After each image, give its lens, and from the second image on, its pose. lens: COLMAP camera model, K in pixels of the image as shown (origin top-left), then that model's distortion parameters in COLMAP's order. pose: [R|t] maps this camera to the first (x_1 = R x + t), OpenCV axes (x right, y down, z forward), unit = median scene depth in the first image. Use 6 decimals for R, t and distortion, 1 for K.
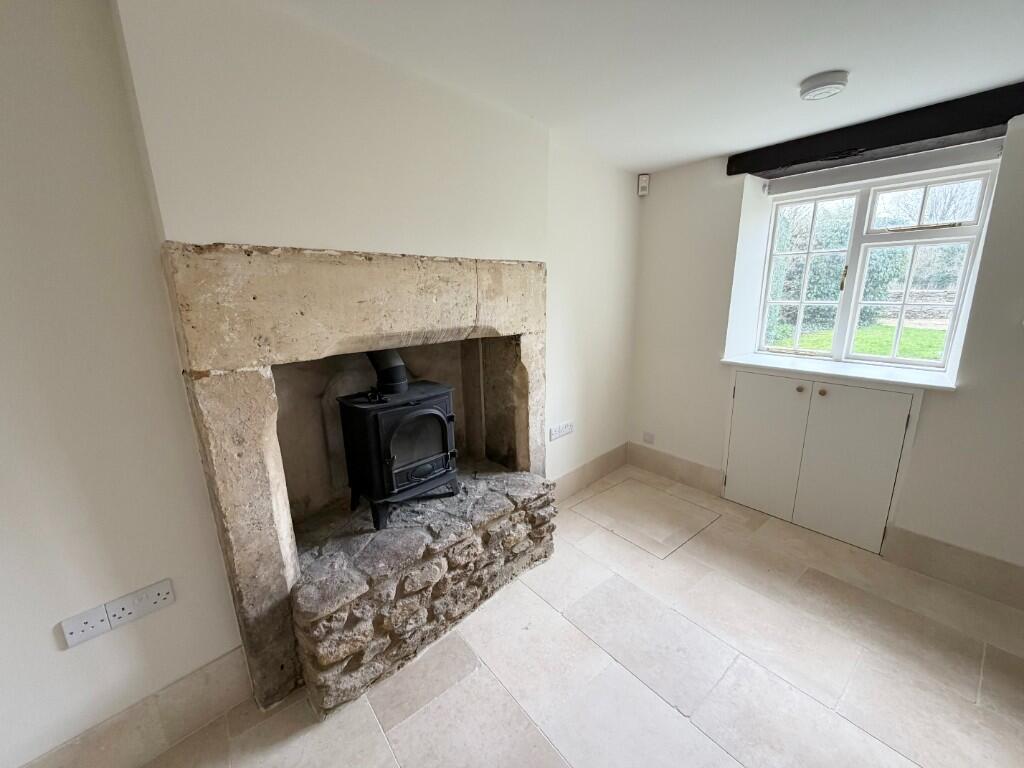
lens RADIAL K [[408.9, 0, 510.6], [0, 408.9, 385.0], [0, 0, 1]] dist [0.000068, 0.000132]
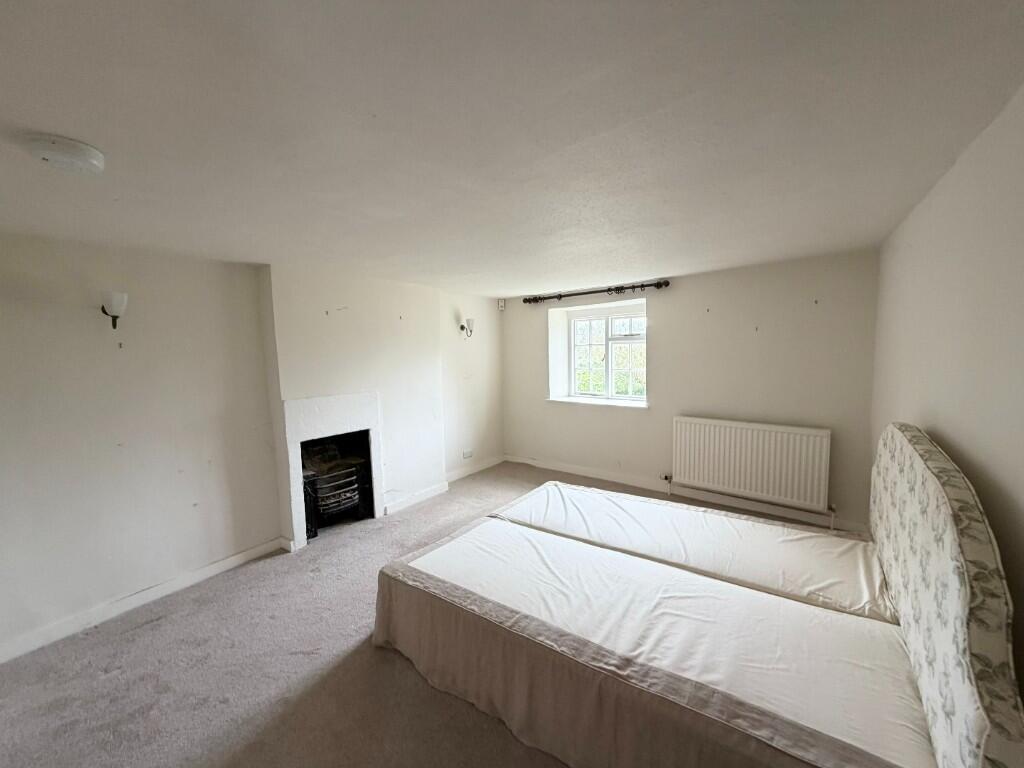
lens RADIAL K [[408.9, 0, 510.6], [0, 408.9, 385.0], [0, 0, 1]] dist [0.000068, 0.000132]
pose [[0.968821, -0.024648, 0.246533, -0.144592], [0.062119, 0.987422, -0.145394, 0.194287], [-0.239849, 0.156175, 0.958166, -1.069077]]
